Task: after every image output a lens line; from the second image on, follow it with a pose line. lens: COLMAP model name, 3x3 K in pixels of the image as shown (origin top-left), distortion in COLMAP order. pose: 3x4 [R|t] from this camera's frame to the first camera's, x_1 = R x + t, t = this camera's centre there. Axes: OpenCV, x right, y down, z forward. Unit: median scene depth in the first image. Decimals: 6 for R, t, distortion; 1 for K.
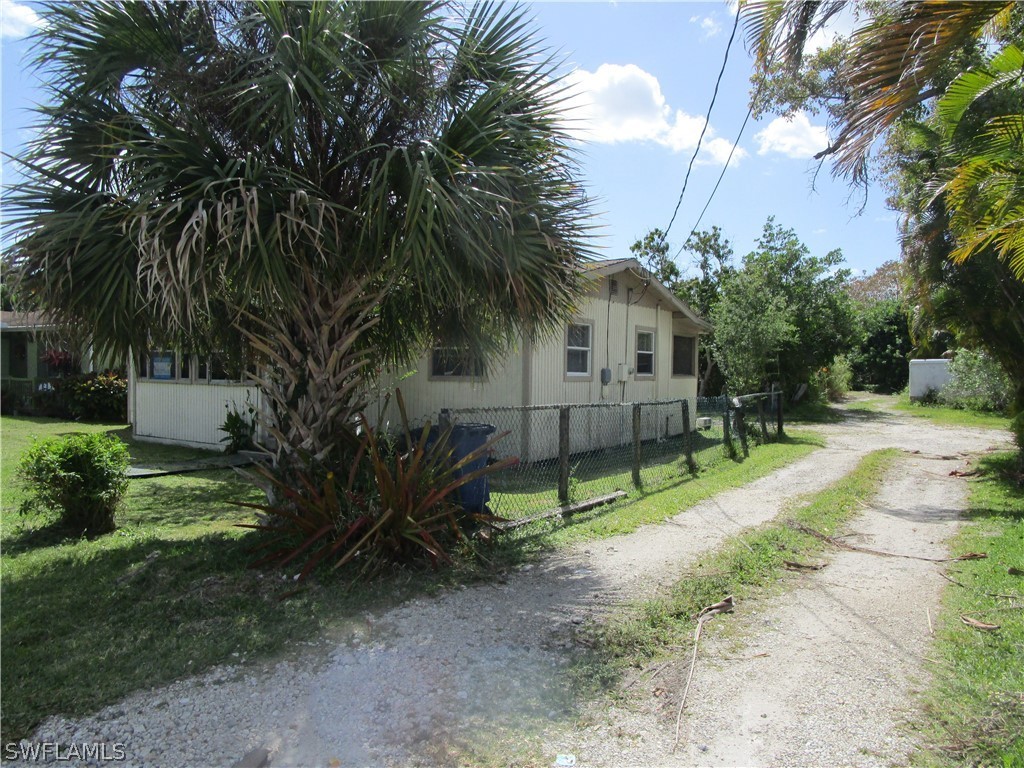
lens RADIAL K [[740.8, 0, 518.3], [0, 740.8, 382.5], [0, 0, 1]] dist [-0.016319, 0.002264]
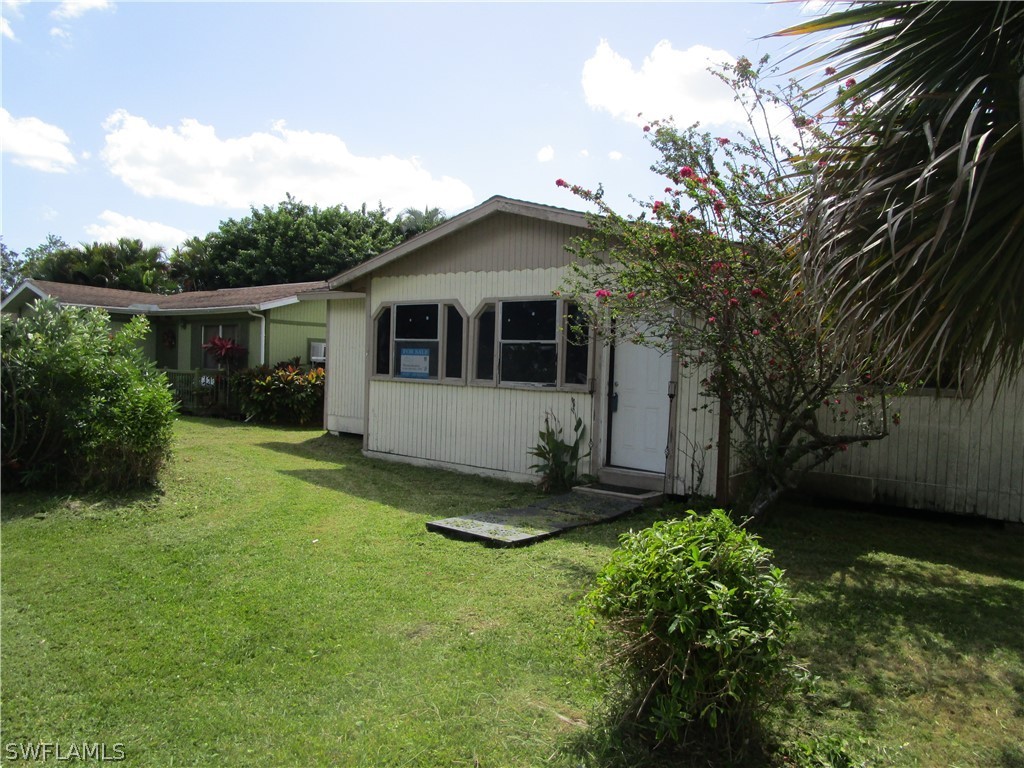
lens RADIAL K [[740.8, 0, 511.6], [0, 740.8, 388.1], [0, 0, 1]] dist [-0.016319, 0.002264]
pose [[0.996407, 0.021221, -0.081997, -0.239797], [-0.020279, 0.999719, 0.012309, -0.004114], [0.082235, -0.010602, 0.996557, 0.197113]]
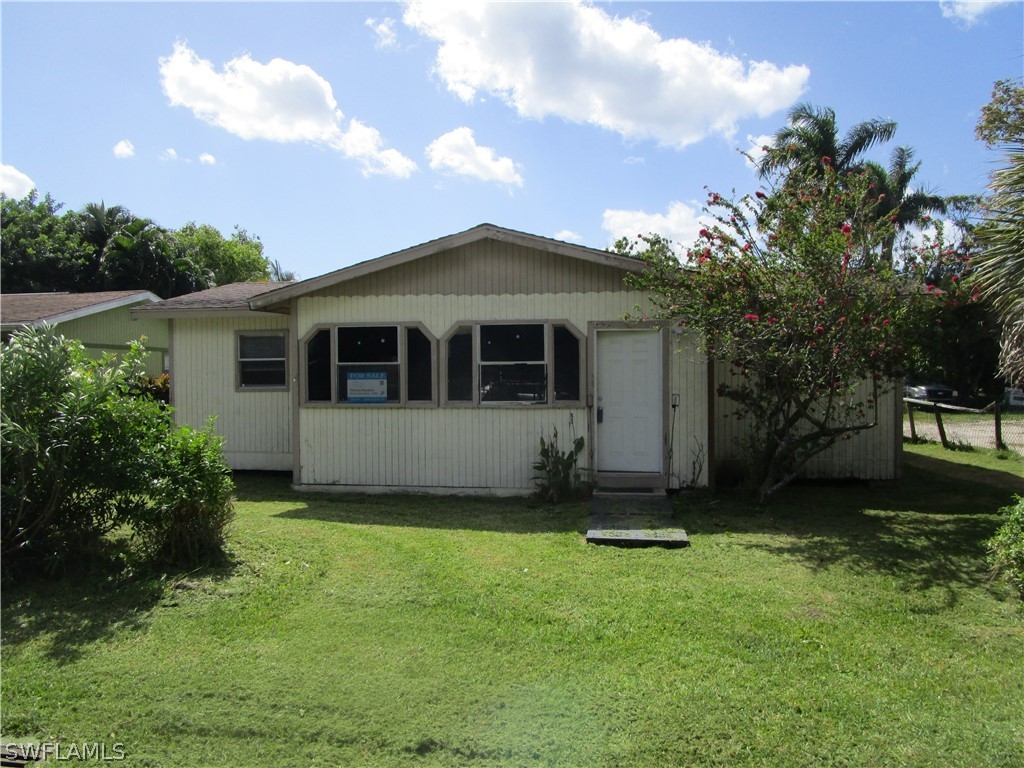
lens RADIAL K [[740.8, 0, 509.3], [0, 740.8, 390.7], [0, 0, 1]] dist [-0.016319, 0.002264]
pose [[0.905779, -0.029577, 0.422717, -0.488405], [0.028665, 0.999553, 0.008515, -0.013878], [-0.422780, 0.004404, 0.906222, 0.217017]]
